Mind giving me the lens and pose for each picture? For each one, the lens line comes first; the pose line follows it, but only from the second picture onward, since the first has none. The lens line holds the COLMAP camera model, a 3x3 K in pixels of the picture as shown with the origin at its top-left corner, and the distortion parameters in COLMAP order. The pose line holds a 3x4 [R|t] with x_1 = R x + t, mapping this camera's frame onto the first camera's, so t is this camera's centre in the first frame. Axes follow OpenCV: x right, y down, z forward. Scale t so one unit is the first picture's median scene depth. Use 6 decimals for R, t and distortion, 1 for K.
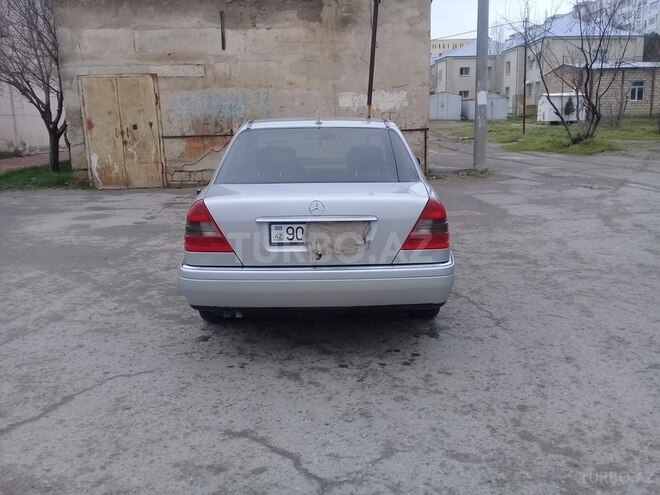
lens RADIAL K [[610.7, 0, 333.5], [0, 610.7, 255.3], [0, 0, 1]] dist [0.096106, -0.181018]
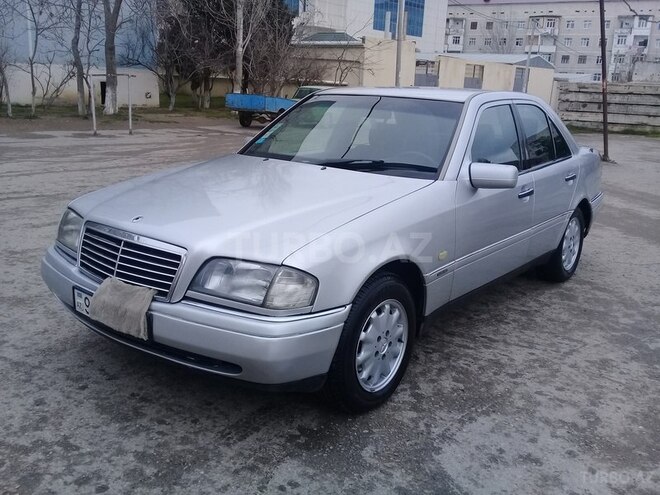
lens RADIAL K [[610.7, 0, 333.5], [0, 610.7, 255.3], [0, 0, 1]] dist [0.096106, -0.181018]
pose [[-0.787008, -0.183465, 0.589032, -0.472260], [0.099486, 0.904524, 0.414655, -0.394094], [-0.608868, 0.384937, -0.693616, 1.824263]]
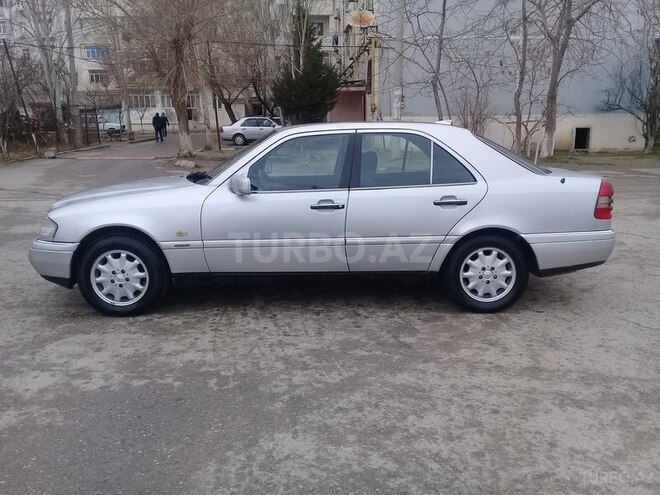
lens RADIAL K [[610.7, 0, 333.5], [0, 610.7, 255.3], [0, 0, 1]] dist [0.096106, -0.181018]
pose [[-0.014773, -0.195400, 0.980612, -1.095076], [0.221228, 0.955775, 0.193783, -0.227098], [-0.975110, 0.219802, 0.029108, 1.101684]]
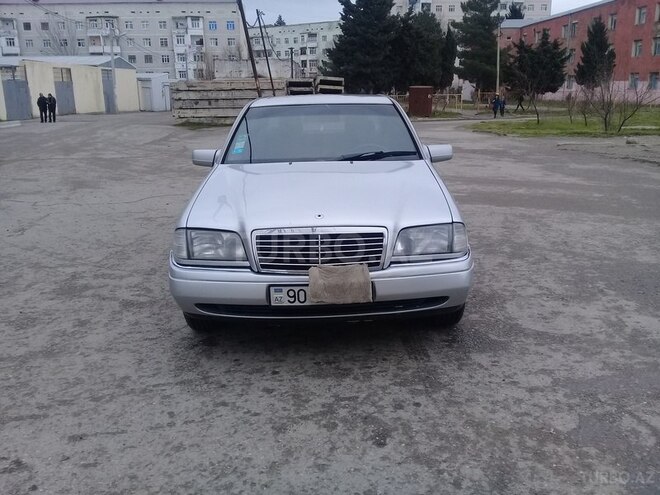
lens RADIAL K [[610.7, 0, 333.5], [0, 610.7, 255.3], [0, 0, 1]] dist [0.096106, -0.181018]
pose [[-0.999480, 0.030813, 0.009494, -0.046100], [0.031739, 0.888418, 0.457938, -0.479588], [0.005676, 0.458001, -0.888934, 2.142782]]
